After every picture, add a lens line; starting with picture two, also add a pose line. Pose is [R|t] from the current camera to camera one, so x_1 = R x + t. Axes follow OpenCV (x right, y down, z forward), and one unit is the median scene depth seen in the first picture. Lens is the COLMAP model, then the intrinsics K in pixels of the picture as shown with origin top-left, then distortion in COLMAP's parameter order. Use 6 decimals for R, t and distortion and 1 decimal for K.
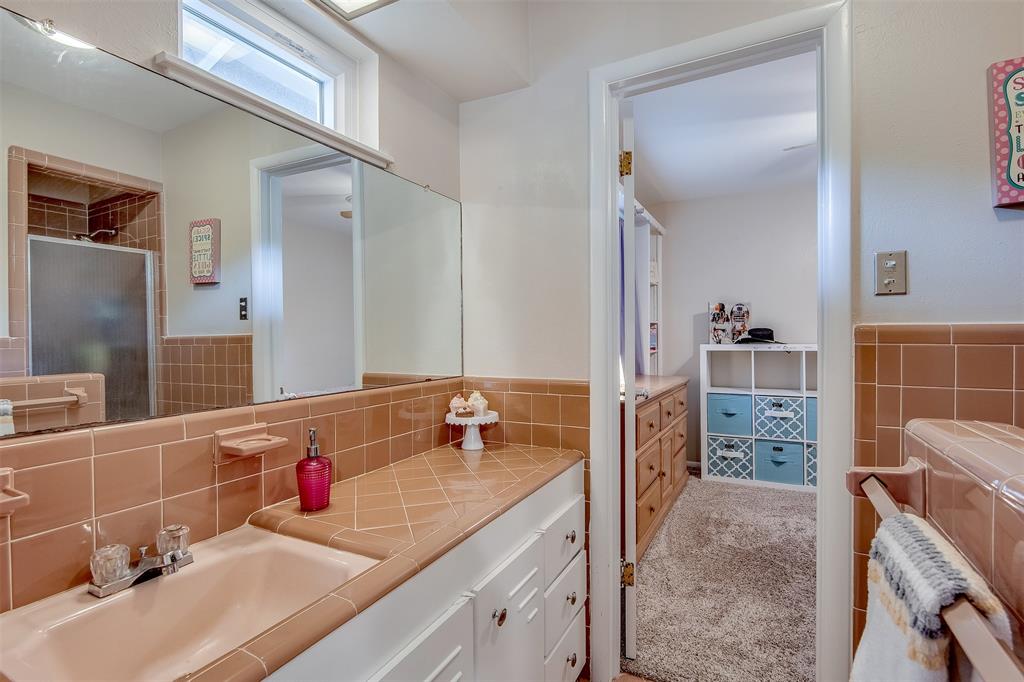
lens RADIAL K [[484.3, 0, 512.4], [0, 484.3, 338.4], [0, 0, 1]] dist [-0.001897, -0.000185]
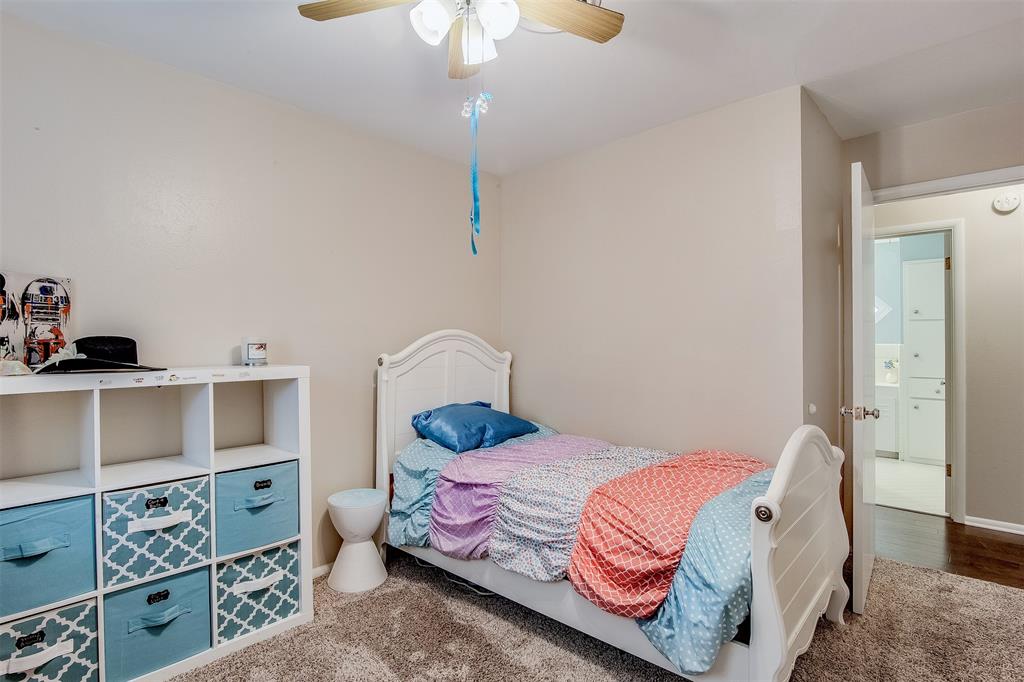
lens RADIAL K [[506.9, 0, 512.9], [0, 506.9, 342.4], [0, 0, 1]] dist [-0.019944, 0.000776]
pose [[0.269068, 0.009723, 0.963072, 0.171212], [0.007877, 0.999893, -0.012295, -0.007454], [-0.963089, 0.010894, 0.268962, 0.527358]]
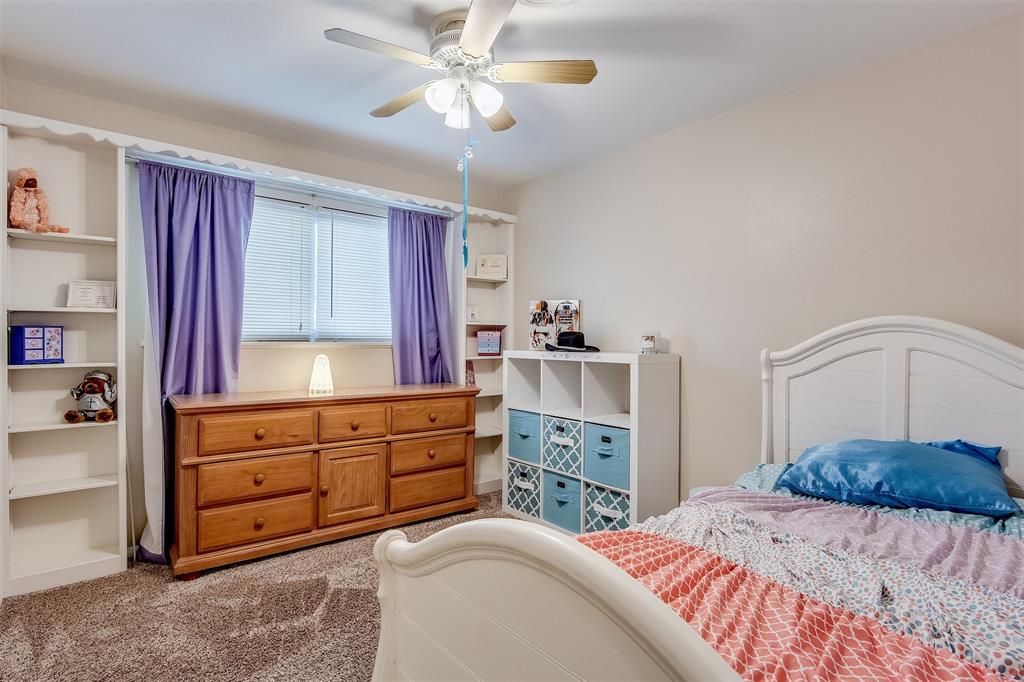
lens RADIAL K [[506.9, 0, 511.9], [0, 506.9, 342.4], [0, 0, 1]] dist [-0.019944, 0.000776]
pose [[0.919321, 0.016837, -0.393148, 0.777910], [-0.016265, 0.999856, 0.004786, -0.006239], [0.393172, 0.001994, 0.919463, 0.203287]]
